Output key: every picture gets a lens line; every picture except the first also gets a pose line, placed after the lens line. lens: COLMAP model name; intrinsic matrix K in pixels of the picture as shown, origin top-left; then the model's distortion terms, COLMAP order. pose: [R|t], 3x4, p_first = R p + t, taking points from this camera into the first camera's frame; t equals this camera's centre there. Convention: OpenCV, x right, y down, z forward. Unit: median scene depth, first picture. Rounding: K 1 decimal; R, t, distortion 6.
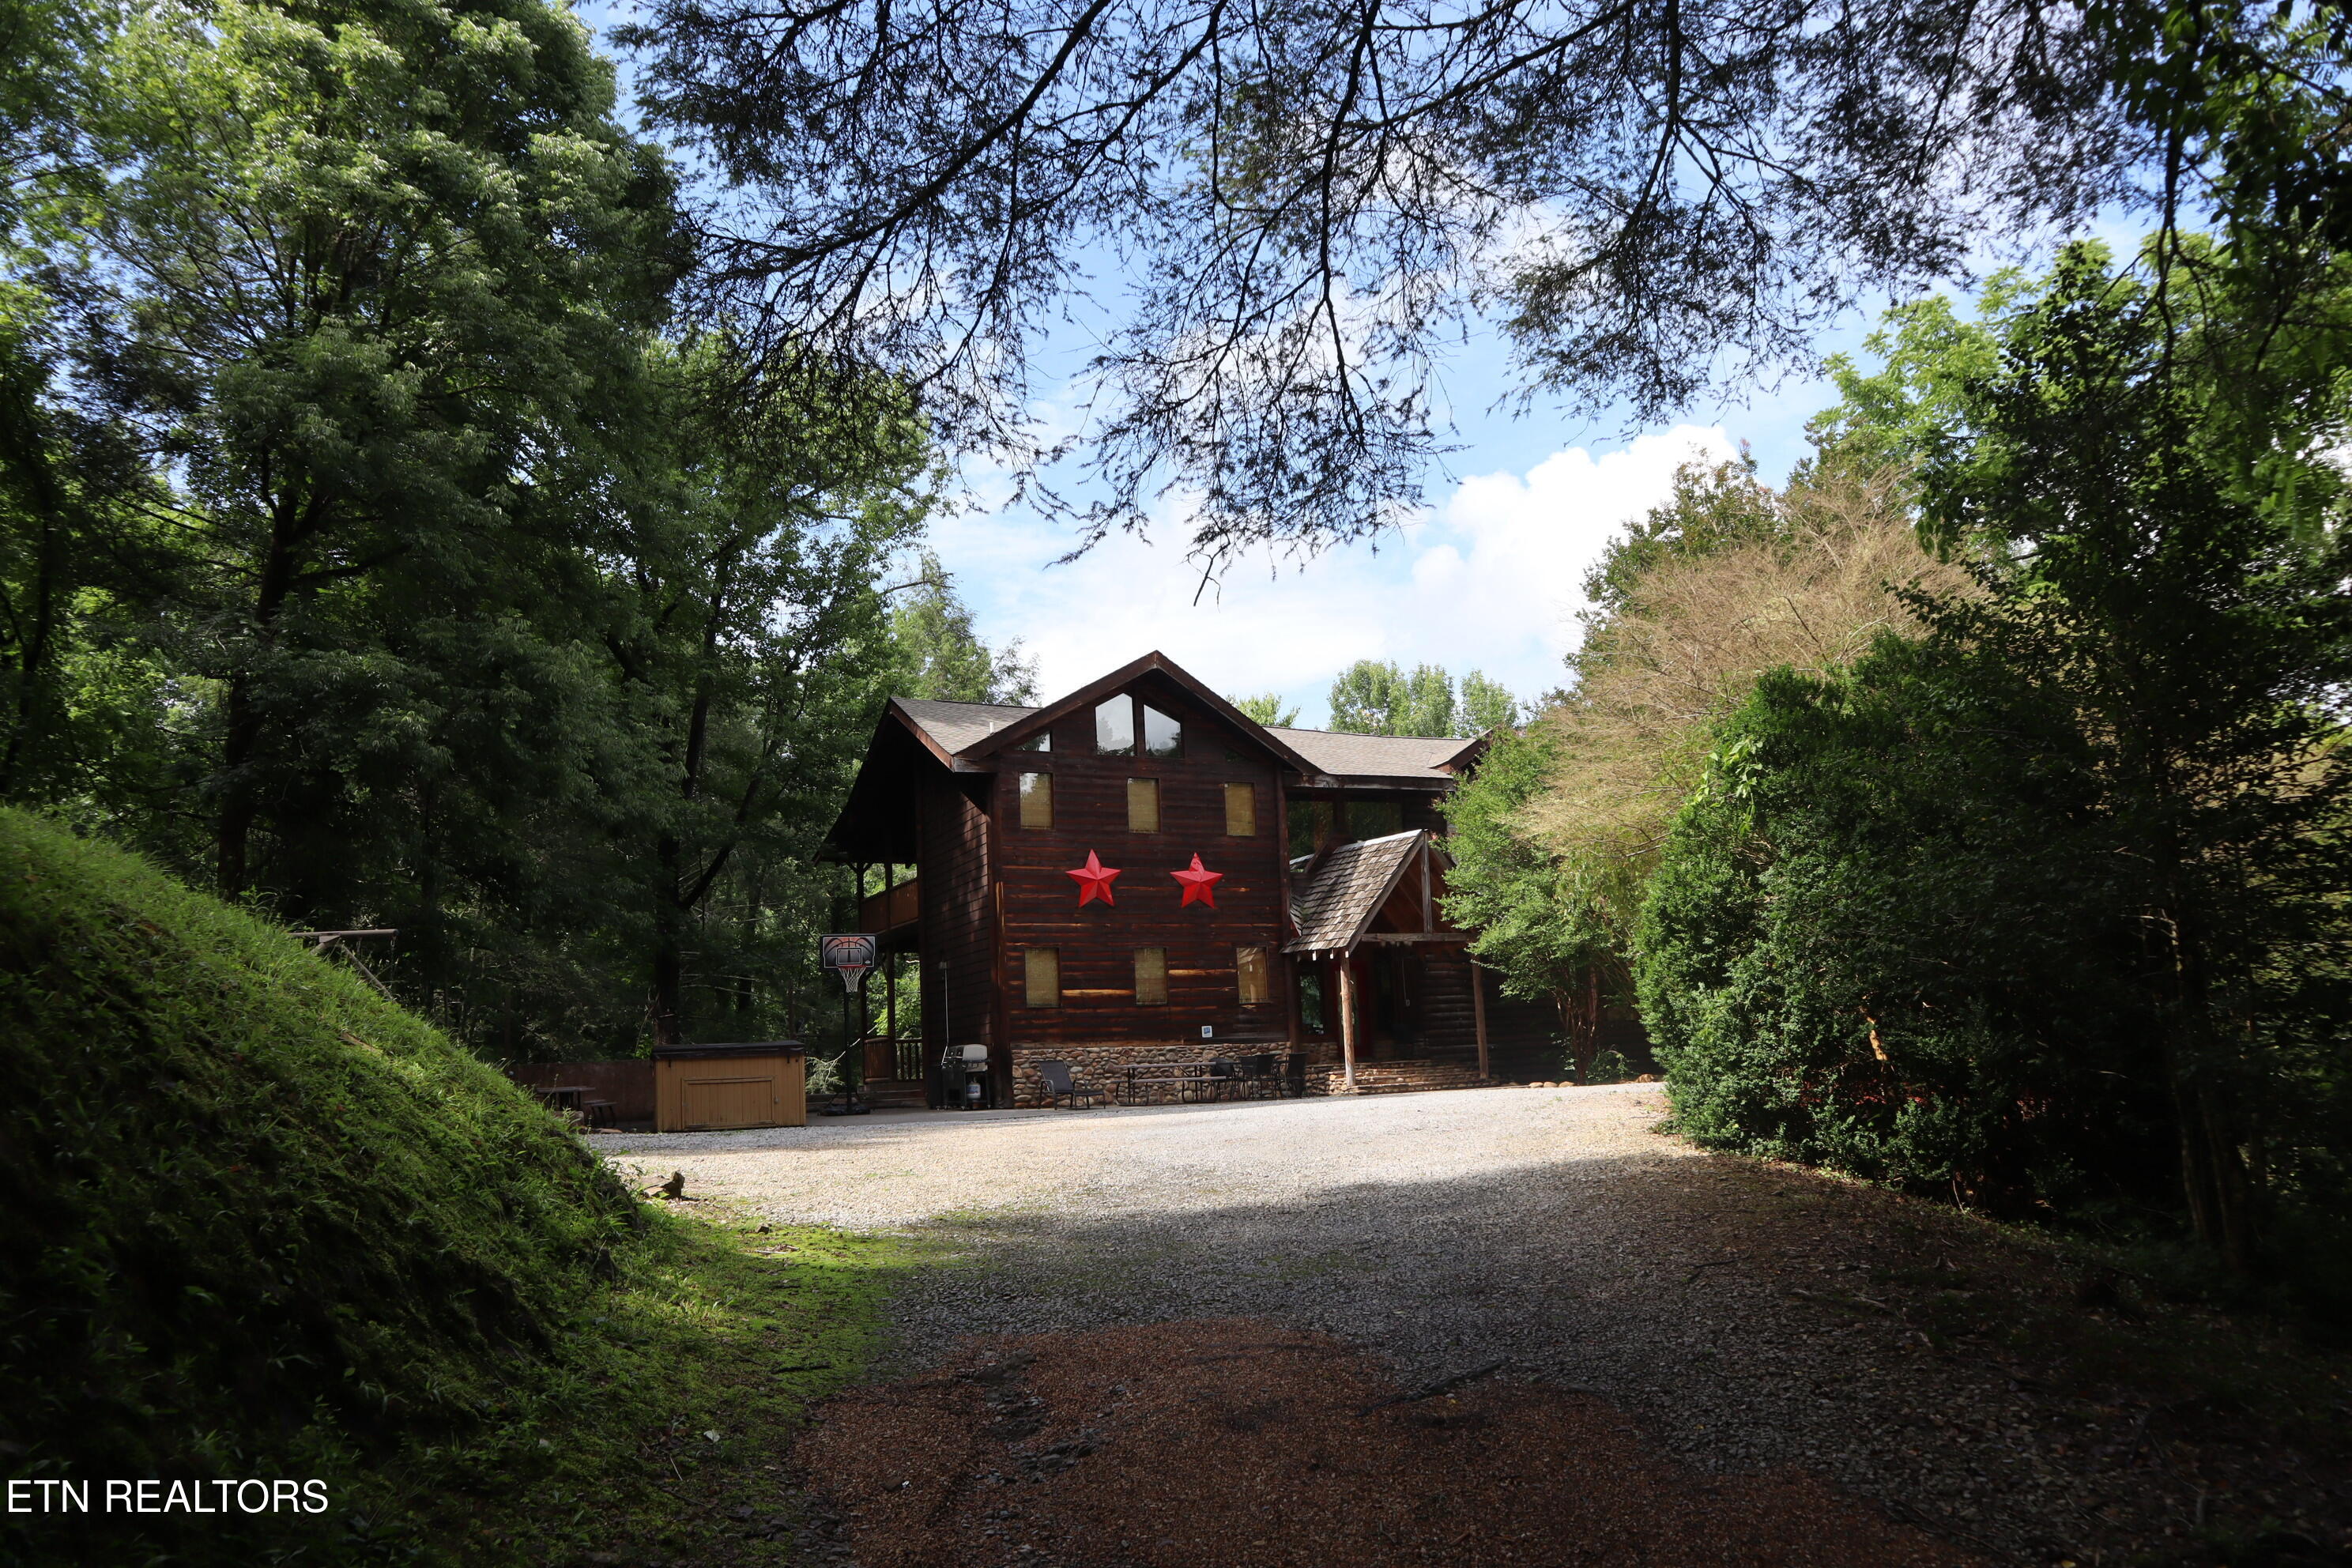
lens RADIAL K [[1634.5, 0, 1169.4], [0, 1634.5, 785.6], [0, 0, 1]] dist [-0.102680, 0.047033]
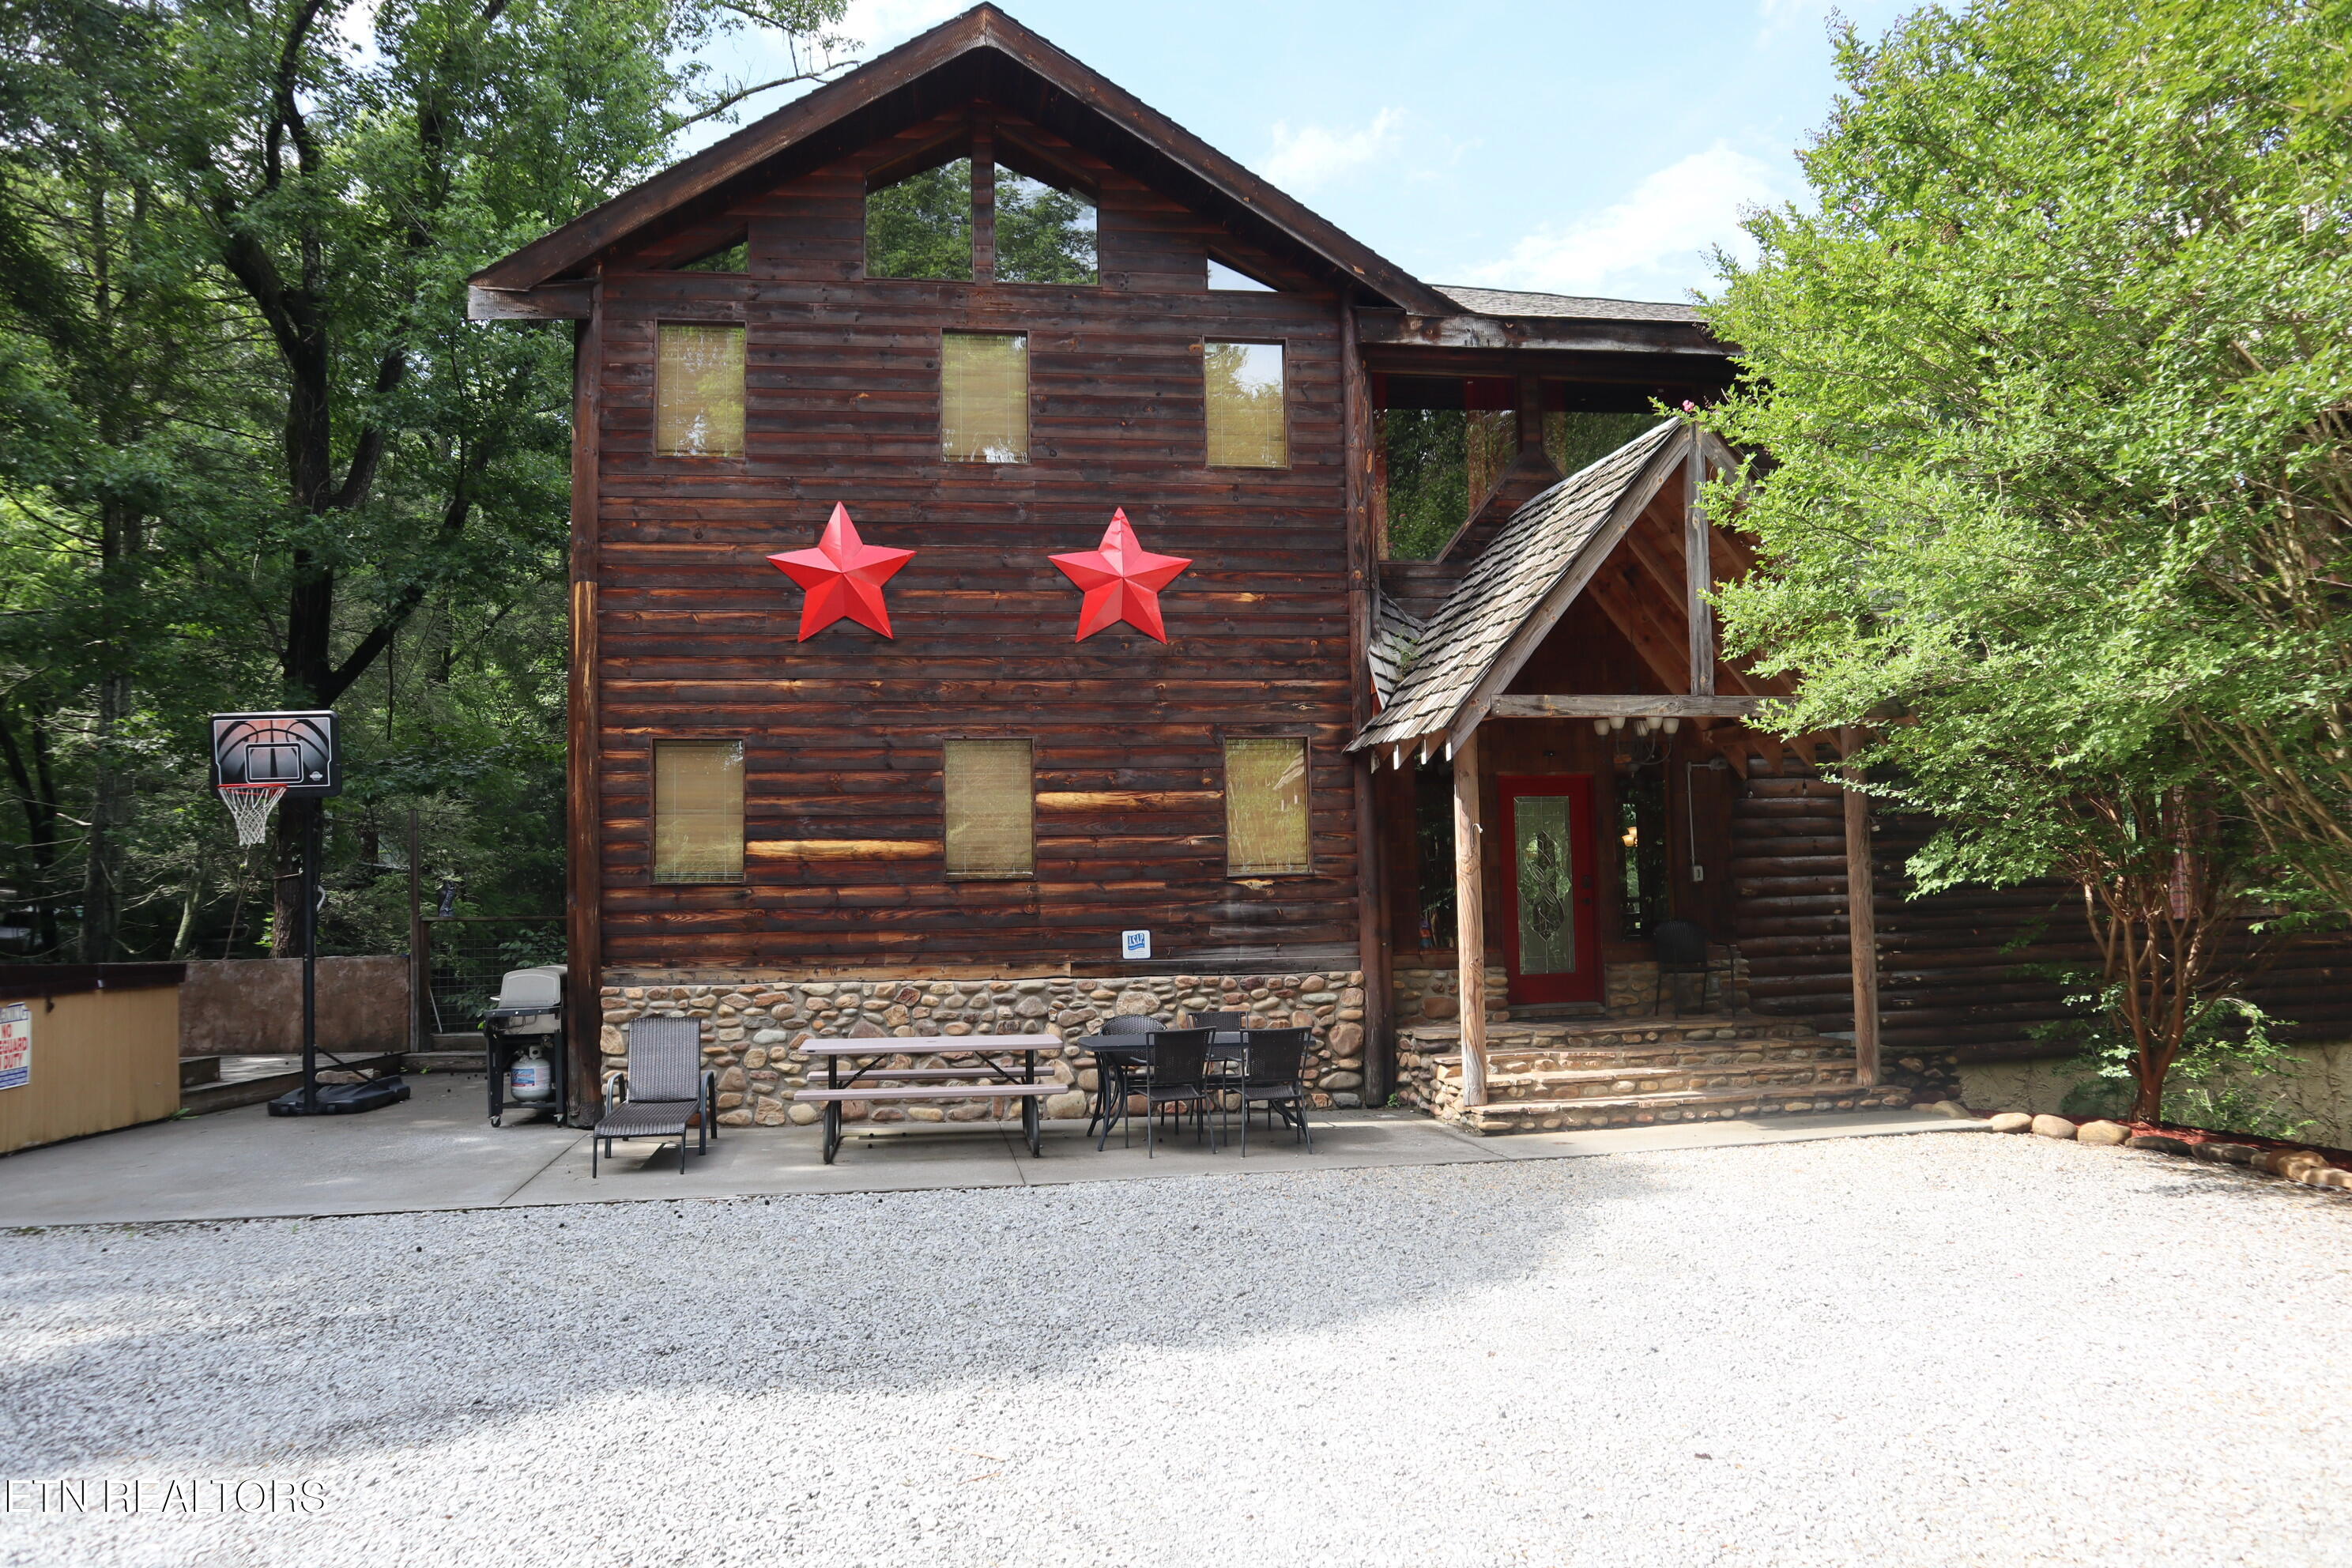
lens RADIAL K [[1634.5, 0, 1187.9], [0, 1634.5, 784.9], [0, 0, 1]] dist [-0.102680, 0.047033]
pose [[0.957415, 0.000463, -0.288716, 0.154265], [0.030350, 0.994297, 0.102238, 0.070478], [0.287117, -0.106647, 0.951940, 0.624337]]
